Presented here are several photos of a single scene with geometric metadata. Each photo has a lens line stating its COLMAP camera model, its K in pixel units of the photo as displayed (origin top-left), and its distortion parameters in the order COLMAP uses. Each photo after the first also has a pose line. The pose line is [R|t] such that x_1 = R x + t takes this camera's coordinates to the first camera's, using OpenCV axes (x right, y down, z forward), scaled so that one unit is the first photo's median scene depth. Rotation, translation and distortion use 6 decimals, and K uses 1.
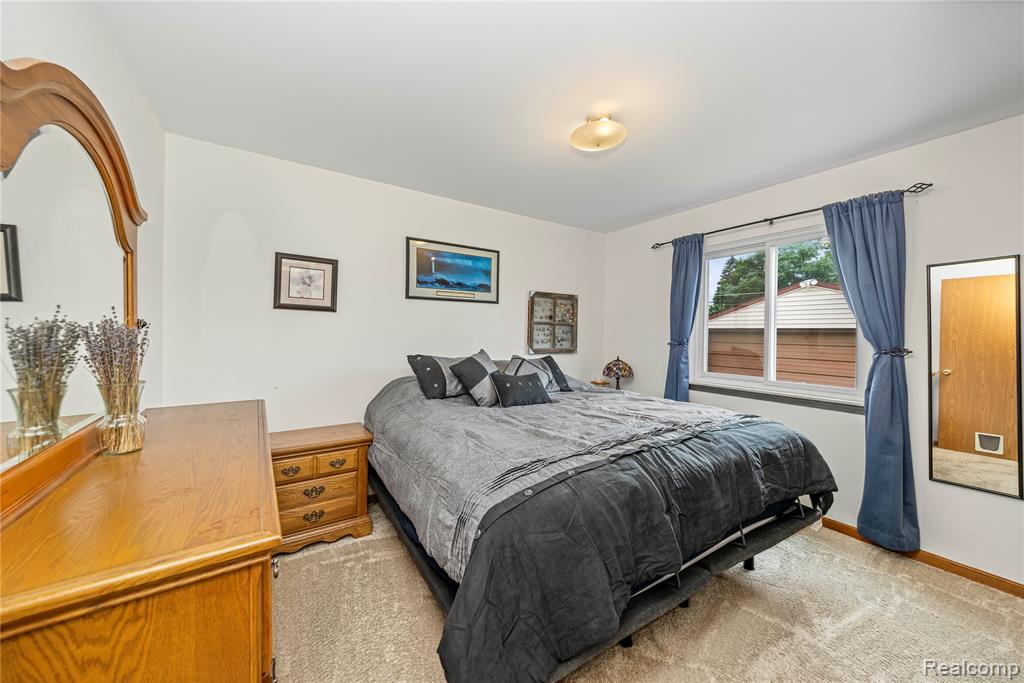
lens RADIAL K [[347.9, 0, 509.9], [0, 347.9, 334.3], [0, 0, 1]] dist [-0.005322, -0.000123]
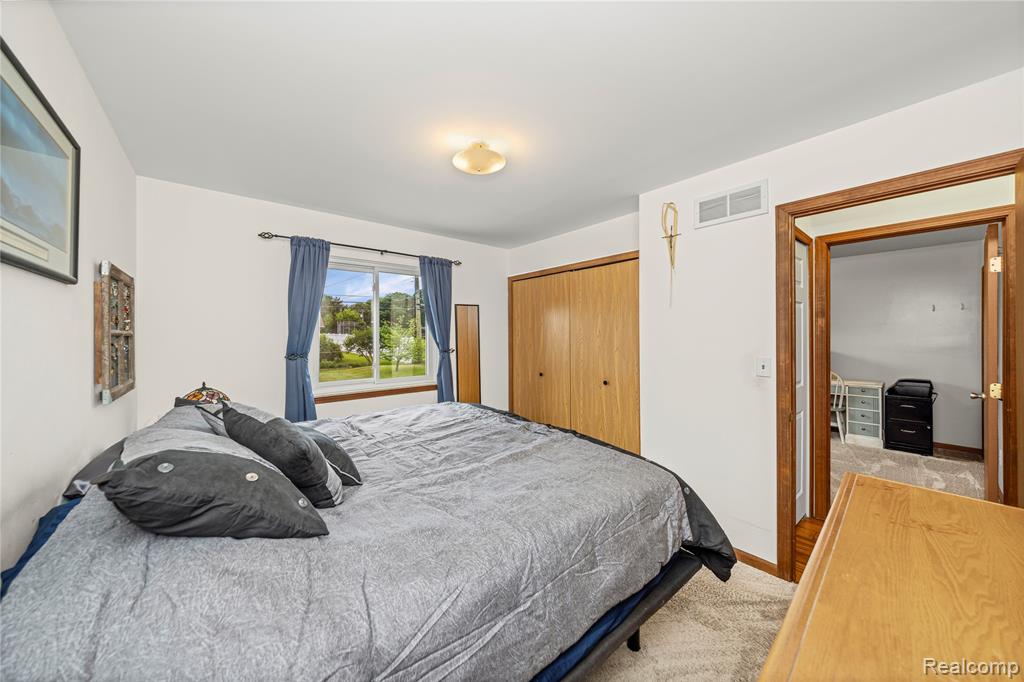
lens RADIAL K [[347.9, 0, 509.9], [0, 347.9, 333.8], [0, 0, 1]] dist [-0.005322, -0.000123]
pose [[-0.095171, -0.006608, 0.995439, -0.460044], [0.012795, 0.999887, 0.007861, -0.030496], [-0.995379, 0.013485, -0.095076, 0.567455]]
